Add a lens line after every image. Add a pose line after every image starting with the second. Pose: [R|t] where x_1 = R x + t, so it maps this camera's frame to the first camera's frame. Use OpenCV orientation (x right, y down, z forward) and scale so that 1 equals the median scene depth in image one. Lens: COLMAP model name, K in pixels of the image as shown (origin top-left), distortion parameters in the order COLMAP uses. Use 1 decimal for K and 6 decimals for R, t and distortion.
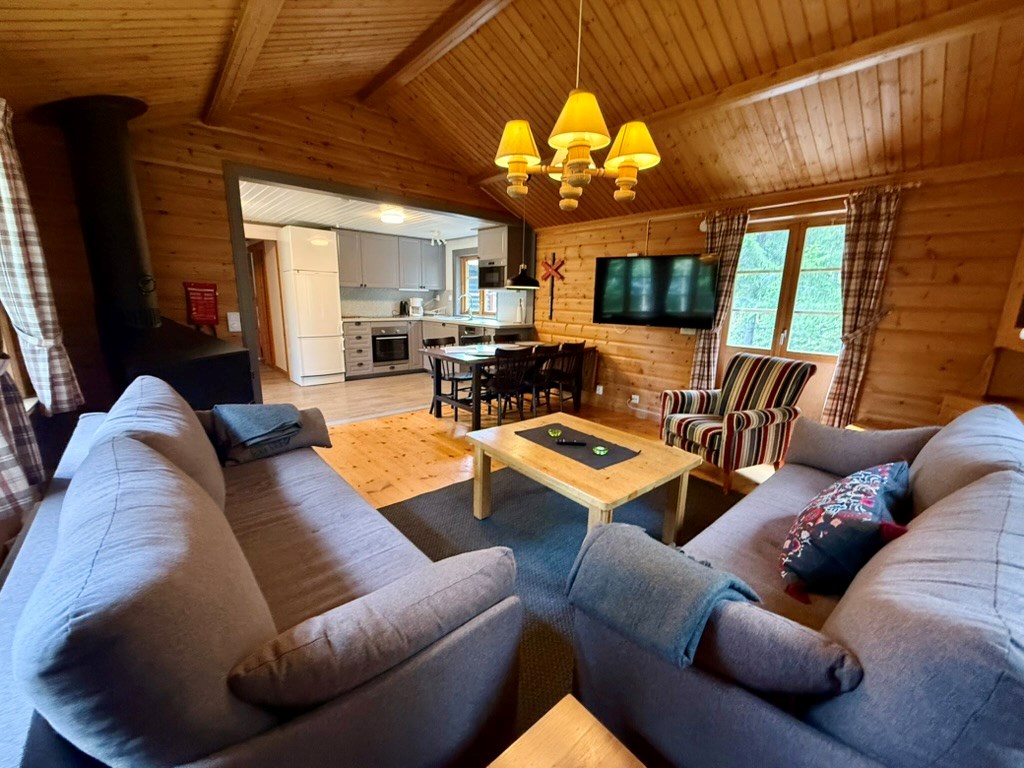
lens RADIAL K [[410.5, 0, 511.0], [0, 410.5, 383.0], [0, 0, 1]] dist [0.001975, 0.000780]
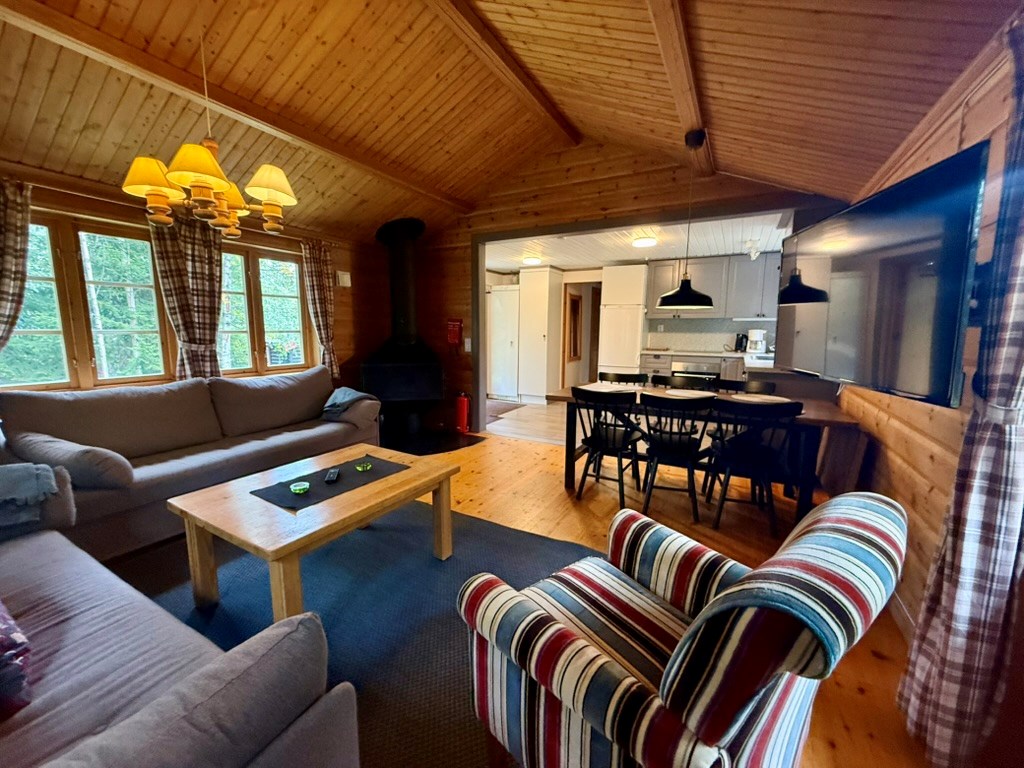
lens RADIAL K [[410.5, 0, 511.6], [0, 410.5, 382.4], [0, 0, 1]] dist [0.001975, 0.000780]
pose [[0.341335, 0.104697, -0.934093, 0.639735], [-0.191369, 0.980703, 0.039991, -0.096722], [0.920255, 0.165106, 0.354784, 0.589591]]
